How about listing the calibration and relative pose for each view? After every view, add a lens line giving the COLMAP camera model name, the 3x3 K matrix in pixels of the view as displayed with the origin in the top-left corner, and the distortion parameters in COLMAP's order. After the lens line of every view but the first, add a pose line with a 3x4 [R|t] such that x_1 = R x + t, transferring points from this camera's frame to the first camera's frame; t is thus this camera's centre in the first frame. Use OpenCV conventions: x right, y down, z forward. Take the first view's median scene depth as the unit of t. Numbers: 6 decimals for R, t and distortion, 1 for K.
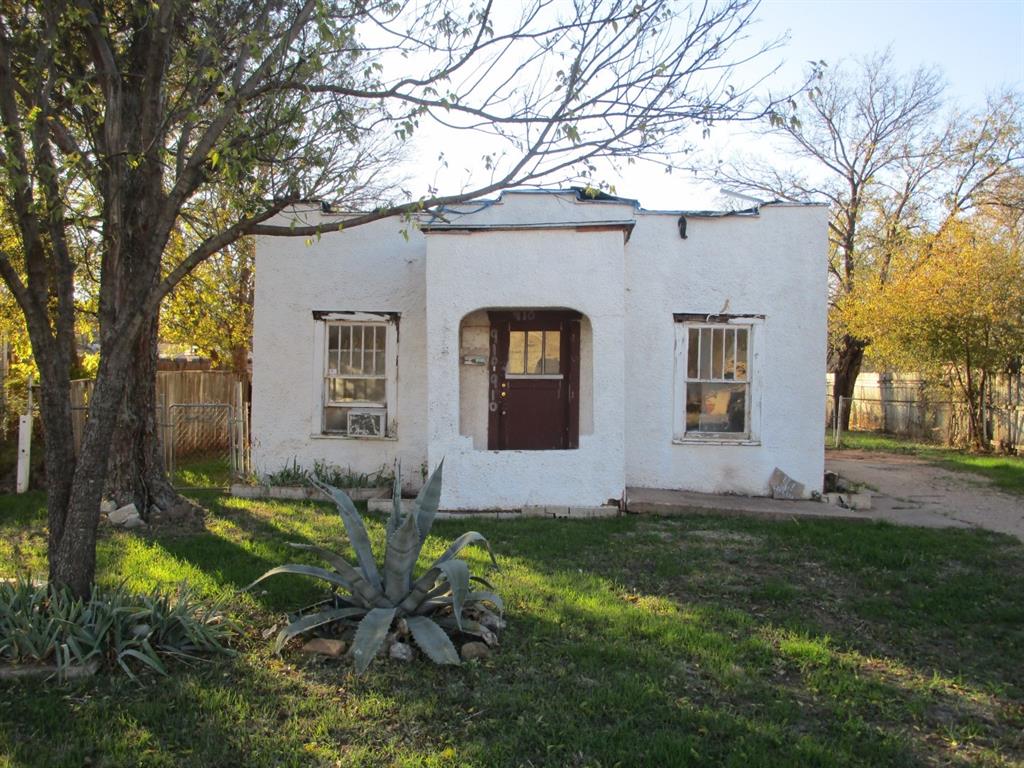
lens RADIAL K [[864.7, 0, 512.8], [0, 864.7, 385.3], [0, 0, 1]] dist [-0.001478, -0.003269]
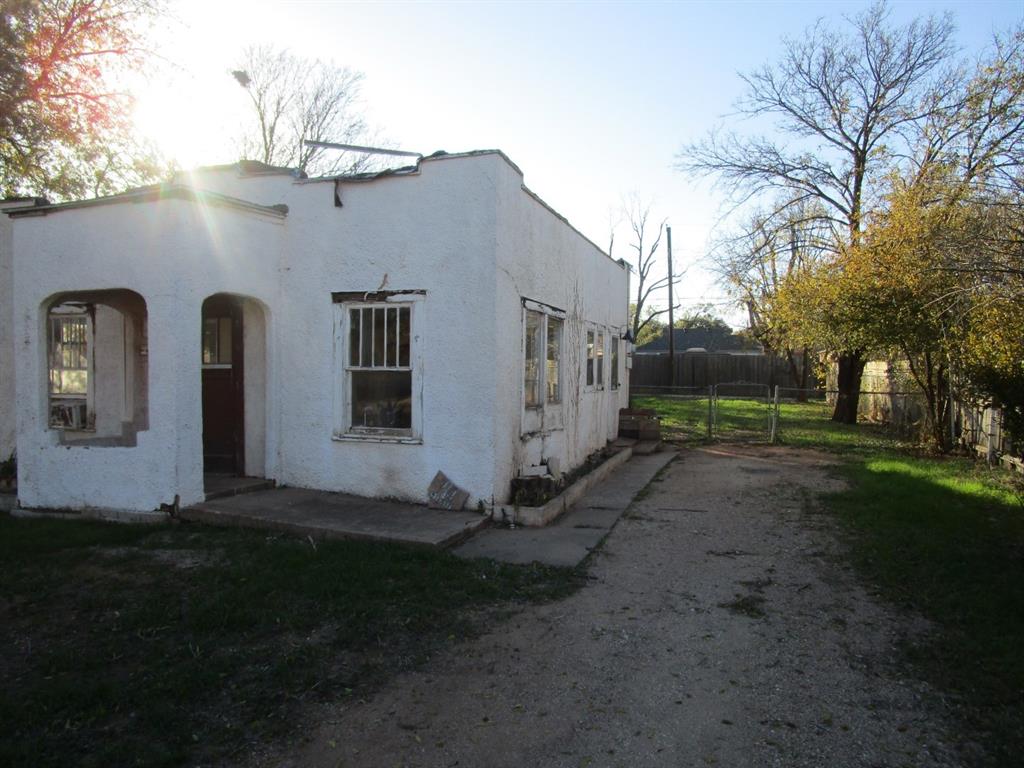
lens RADIAL K [[719.4, 0, 509.2], [0, 719.4, 383.4], [0, 0, 1]] dist [-0.005116, 0.000670]
pose [[0.958178, -0.005822, -0.286112, 0.568511], [0.007410, 0.999963, 0.004470, 0.007479], [0.286076, -0.006403, 0.958186, 0.347133]]
